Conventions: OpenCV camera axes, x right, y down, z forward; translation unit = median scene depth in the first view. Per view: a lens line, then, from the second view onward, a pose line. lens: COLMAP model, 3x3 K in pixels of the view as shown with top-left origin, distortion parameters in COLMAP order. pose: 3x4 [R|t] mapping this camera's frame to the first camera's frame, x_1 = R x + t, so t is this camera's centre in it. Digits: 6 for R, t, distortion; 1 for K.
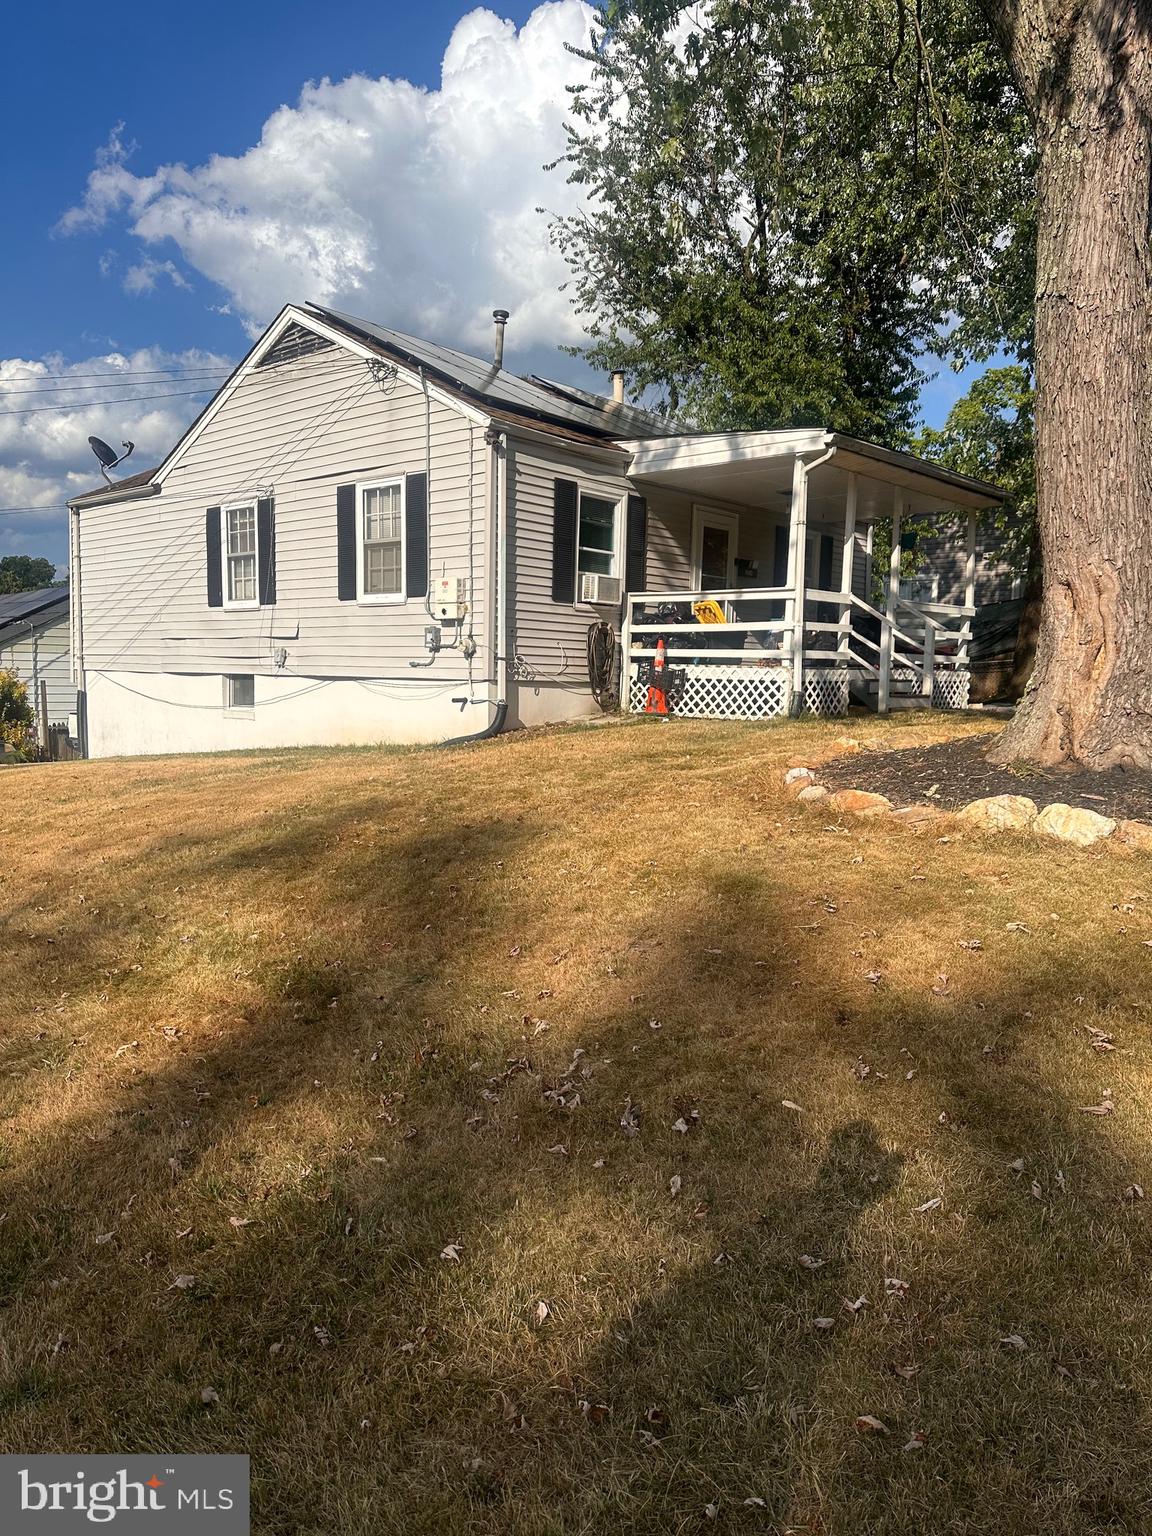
lens RADIAL K [[1060.4, 0, 576.0], [0, 1060.4, 768.0], [0, 0, 1]] dist [0.113133, -0.000366]
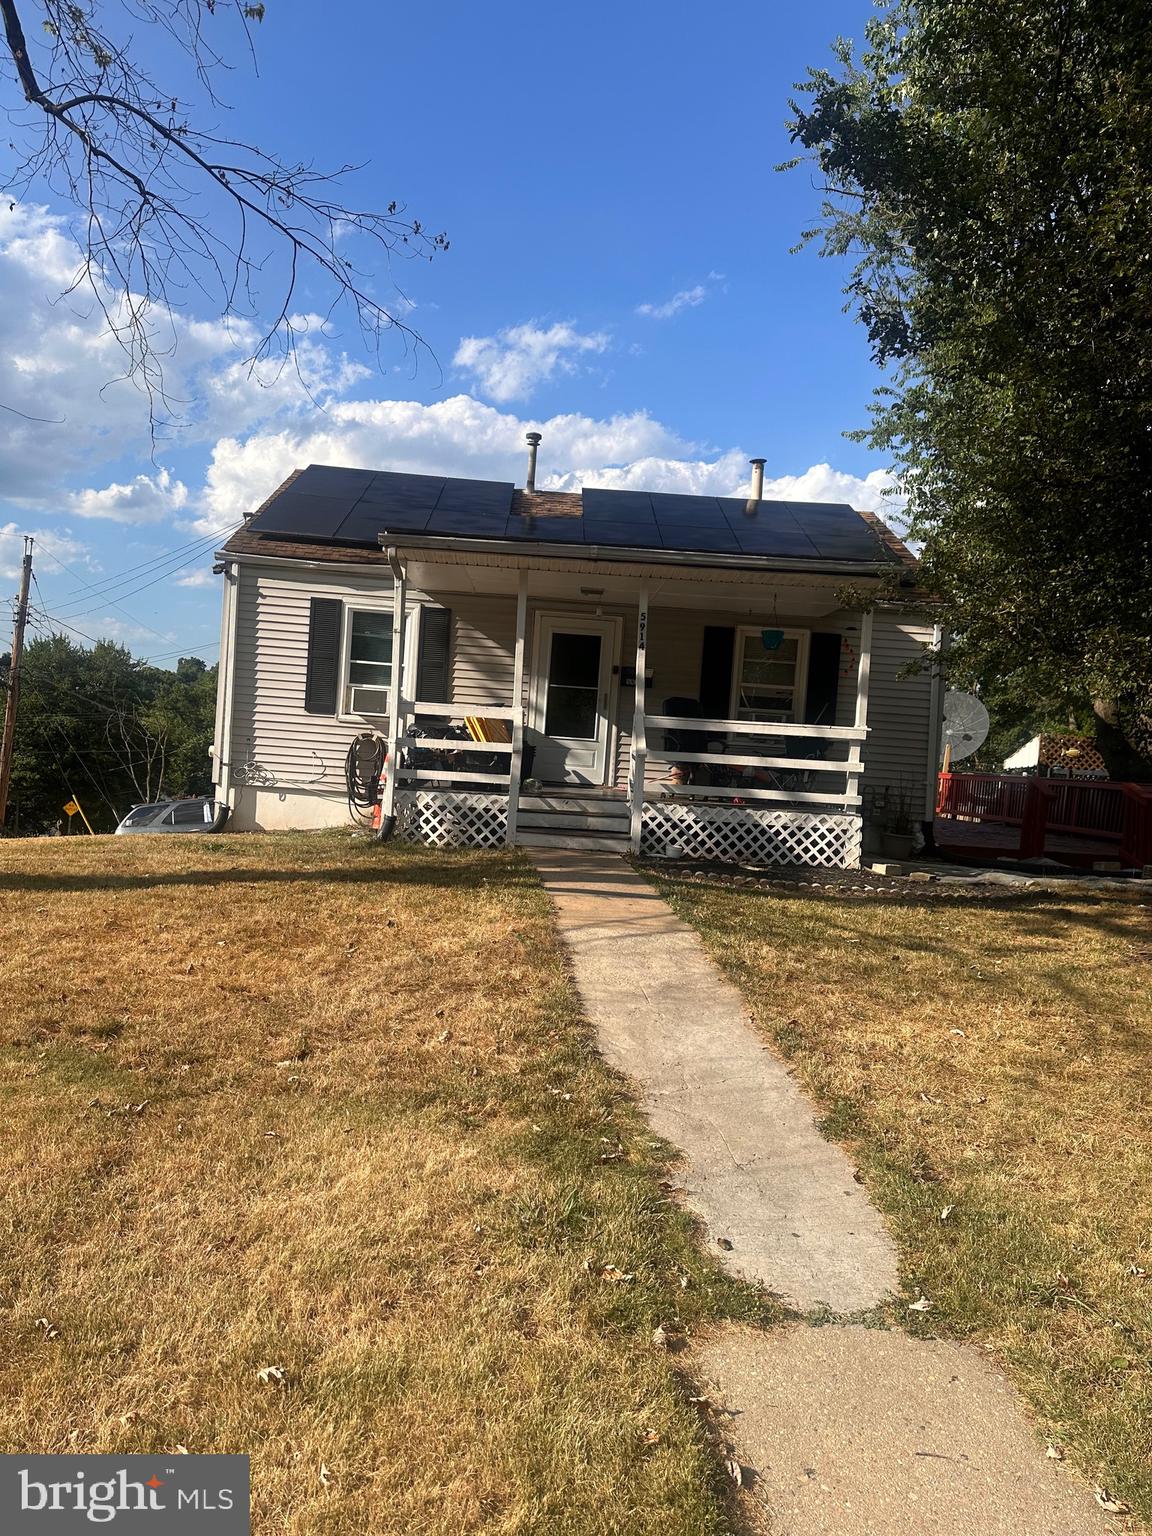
lens RADIAL K [[1060.4, 0, 576.0], [0, 1060.4, 768.0], [0, 0, 1]] dist [0.113133, -0.000366]
pose [[0.702063, 0.043423, -0.710789, 0.902034], [-0.113827, 0.992148, -0.051818, -0.077869], [0.702958, 0.117287, 0.701494, 0.452646]]
